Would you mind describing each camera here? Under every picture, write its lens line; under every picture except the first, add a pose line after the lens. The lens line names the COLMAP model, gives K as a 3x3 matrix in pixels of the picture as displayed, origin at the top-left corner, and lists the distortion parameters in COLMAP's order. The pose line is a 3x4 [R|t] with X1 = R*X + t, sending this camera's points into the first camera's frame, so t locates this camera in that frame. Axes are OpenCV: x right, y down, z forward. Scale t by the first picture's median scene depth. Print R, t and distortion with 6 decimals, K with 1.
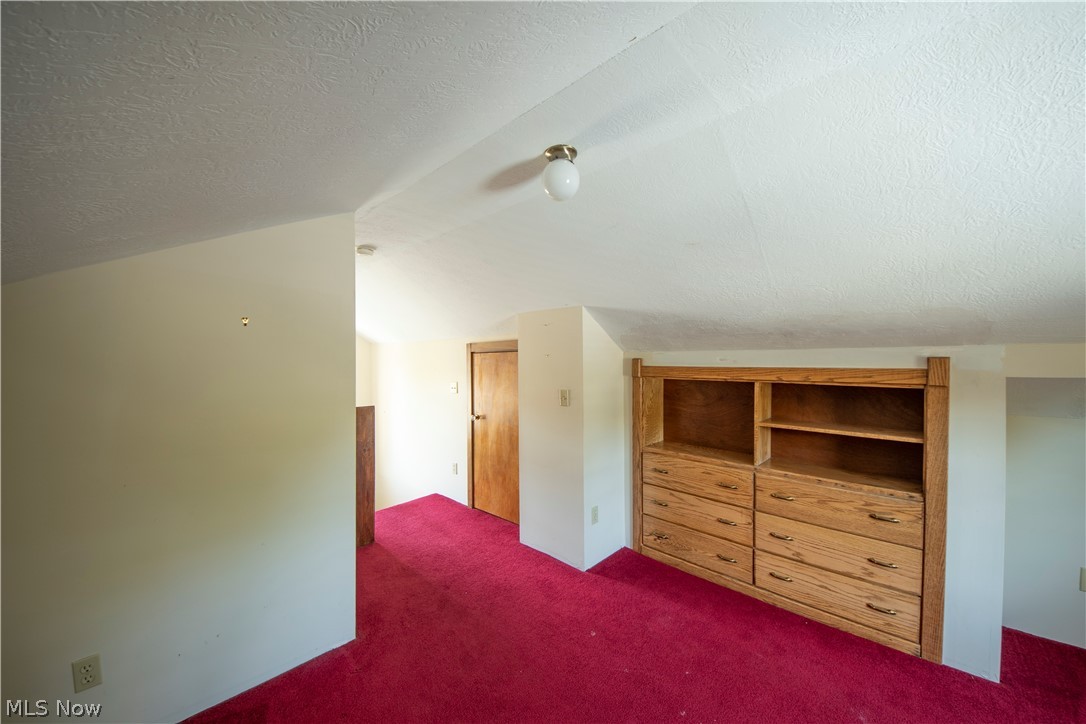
lens RADIAL K [[395.9, 0, 542.8], [0, 395.9, 365.0], [0, 0, 1]] dist [0.028665, -0.018893]
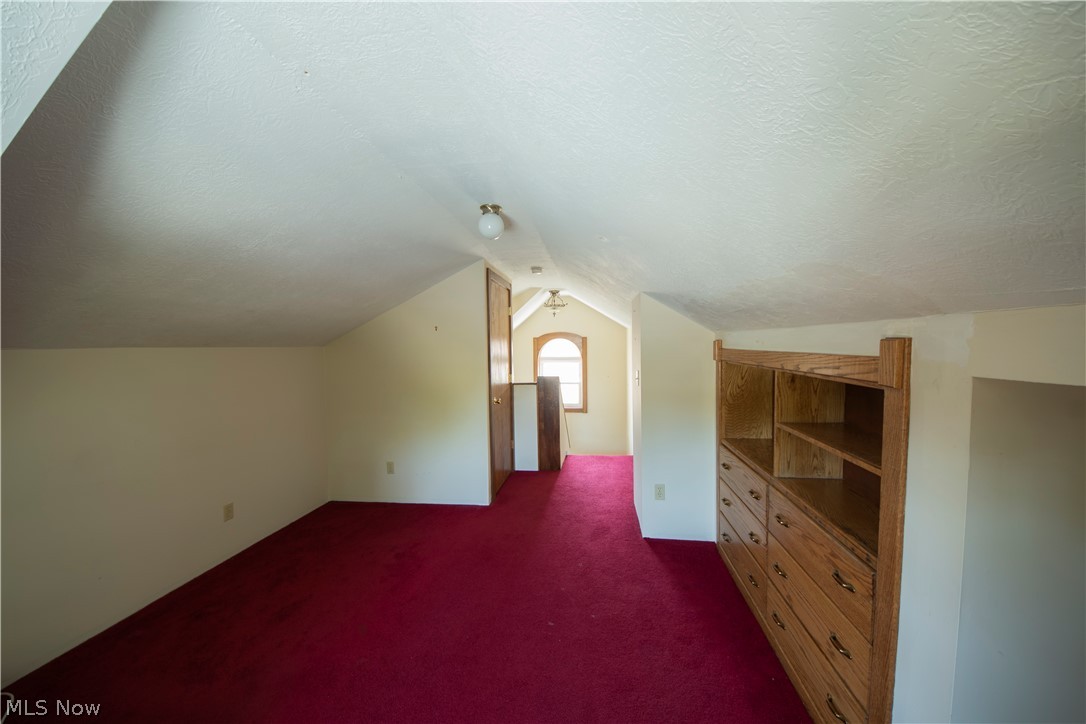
lens RADIAL K [[395.9, 0, 542.8], [0, 395.9, 365.0], [0, 0, 1]] dist [0.028665, -0.018893]
pose [[0.572183, 0.035588, -0.819353, 1.112397], [0.009236, 0.998715, 0.049829, -0.013412], [0.820074, -0.036078, 0.571119, 0.223986]]
